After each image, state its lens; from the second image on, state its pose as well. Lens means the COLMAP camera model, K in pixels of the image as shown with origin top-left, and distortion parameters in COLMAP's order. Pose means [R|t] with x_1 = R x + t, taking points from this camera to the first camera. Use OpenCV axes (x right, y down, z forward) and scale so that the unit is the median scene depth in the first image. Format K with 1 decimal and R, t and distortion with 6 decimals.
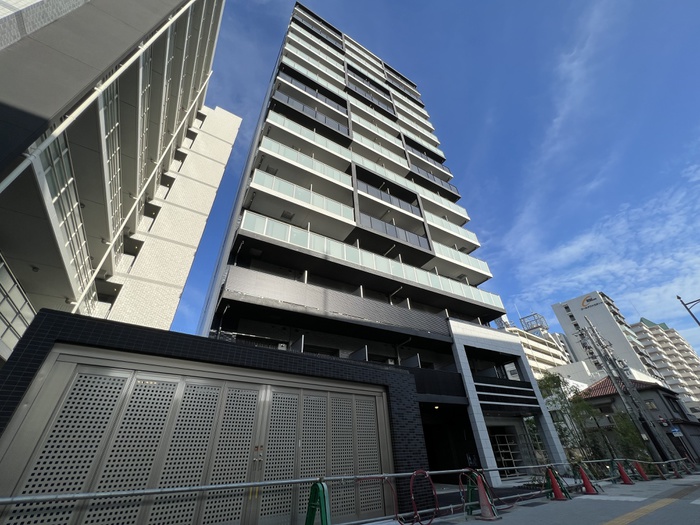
lens RADIAL K [[281.5, 0, 348.5], [0, 281.5, 263.4], [0, 0, 1]] dist [0.000547, -0.000833]
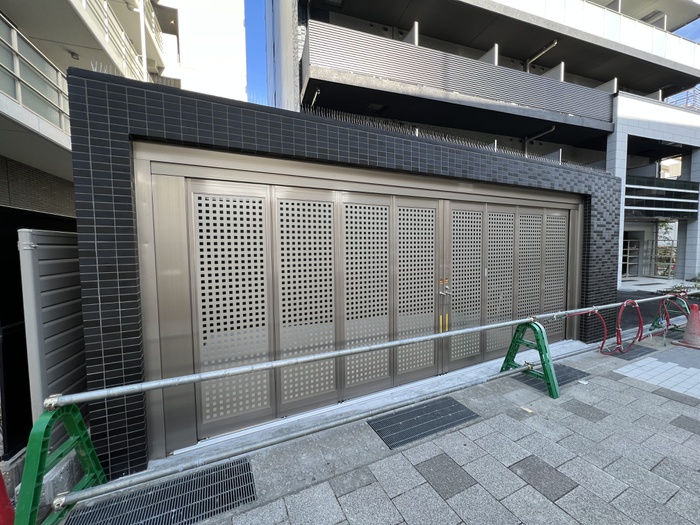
lens RADIAL K [[281.5, 0, 351.1], [0, 281.5, 268.5], [0, 0, 1]] dist [0.000547, -0.000833]
pose [[0.977394, 0.041347, -0.207343, -0.126855], [0.099503, 0.775335, 0.623662, 0.044037], [0.186546, -0.630195, 0.753694, 0.128564]]
